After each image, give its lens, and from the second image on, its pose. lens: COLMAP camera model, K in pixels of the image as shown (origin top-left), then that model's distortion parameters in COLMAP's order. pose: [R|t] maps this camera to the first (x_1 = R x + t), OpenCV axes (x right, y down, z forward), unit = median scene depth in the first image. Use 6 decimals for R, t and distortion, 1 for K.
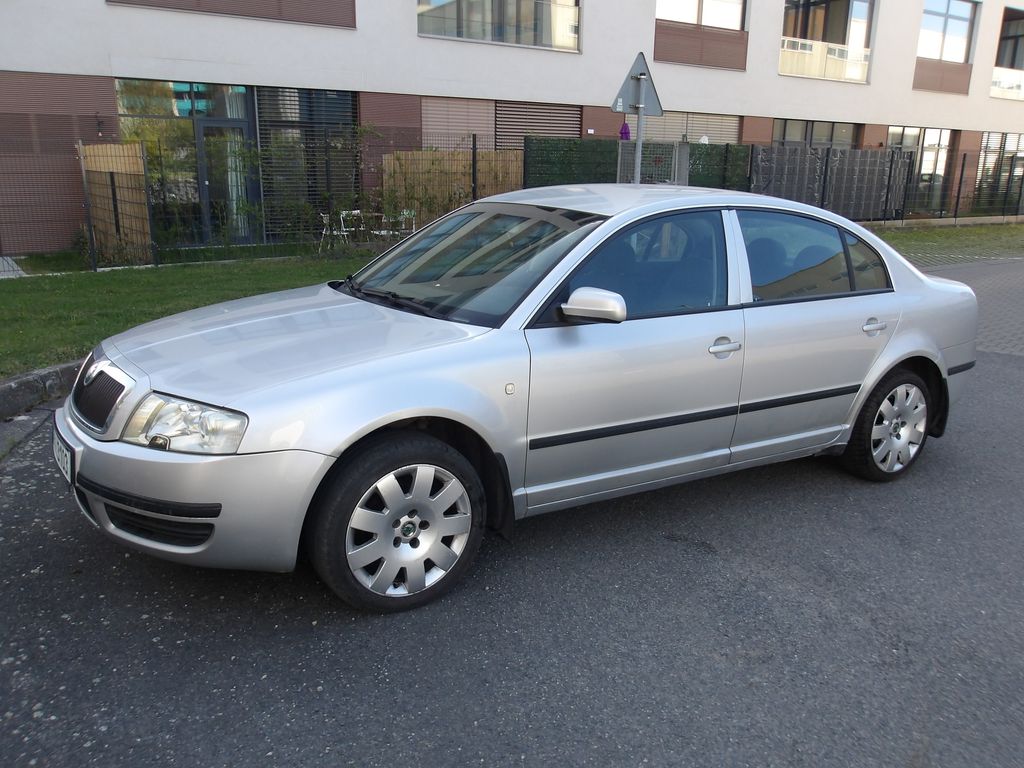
lens RADIAL K [[895.0, 0, 512.2], [0, 895.0, 393.5], [0, 0, 1]] dist [-0.020963, 0.059806]
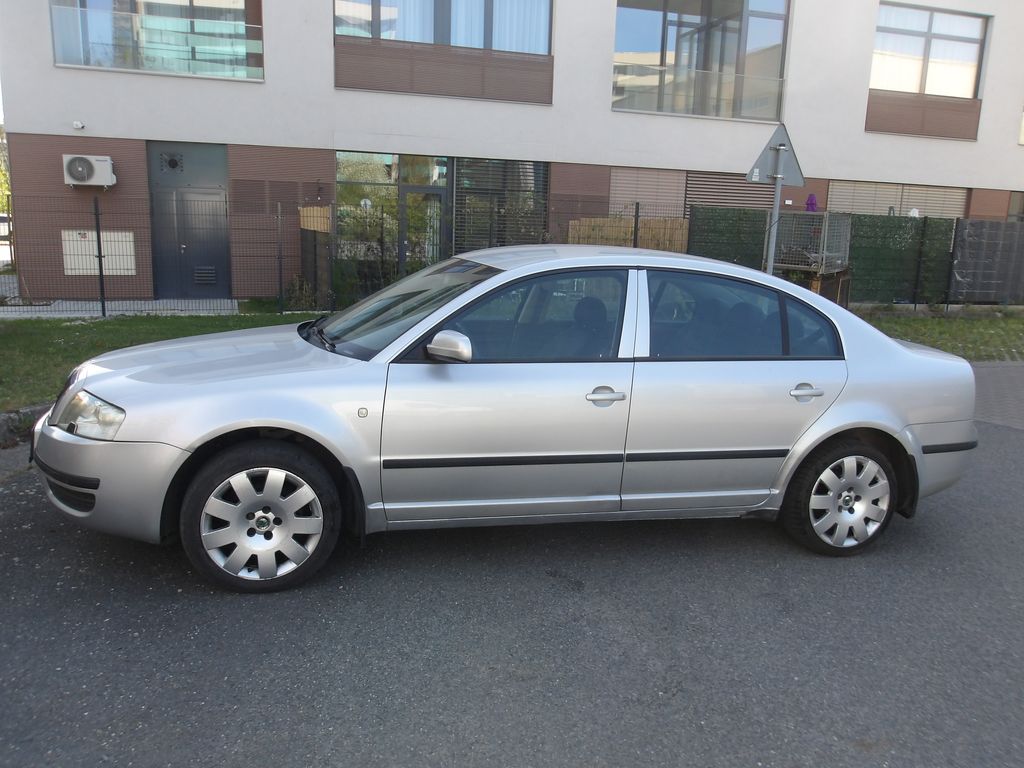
lens RADIAL K [[895.0, 0, 510.8], [0, 895.0, 393.1], [0, 0, 1]] dist [-0.020963, 0.059806]
pose [[0.957969, 0.072835, -0.277472, 0.403119], [-0.093045, 0.993830, -0.060362, 0.017589], [0.271364, 0.083643, 0.958836, -0.043899]]
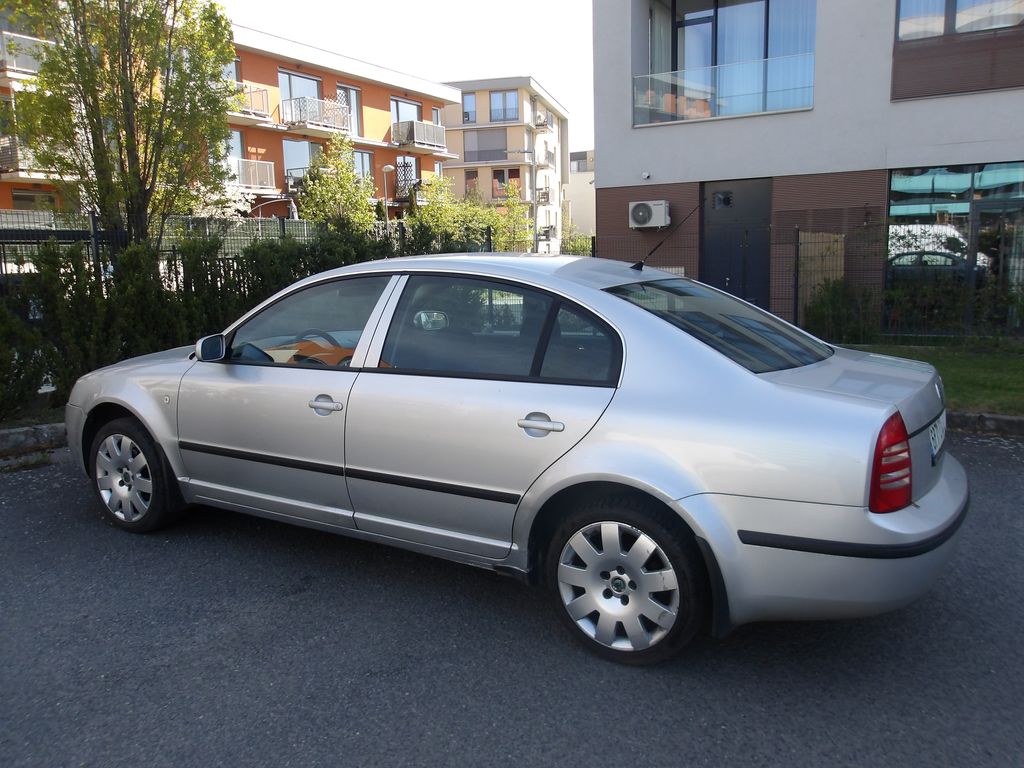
lens RADIAL K [[895.0, 0, 510.8], [0, 895.0, 386.3], [0, 0, 1]] dist [-0.020963, 0.059806]
pose [[0.416885, 0.107738, -0.902552, 1.196358], [-0.203391, 0.978830, 0.022898, -0.133369], [0.885911, 0.174025, 0.429973, 0.707108]]
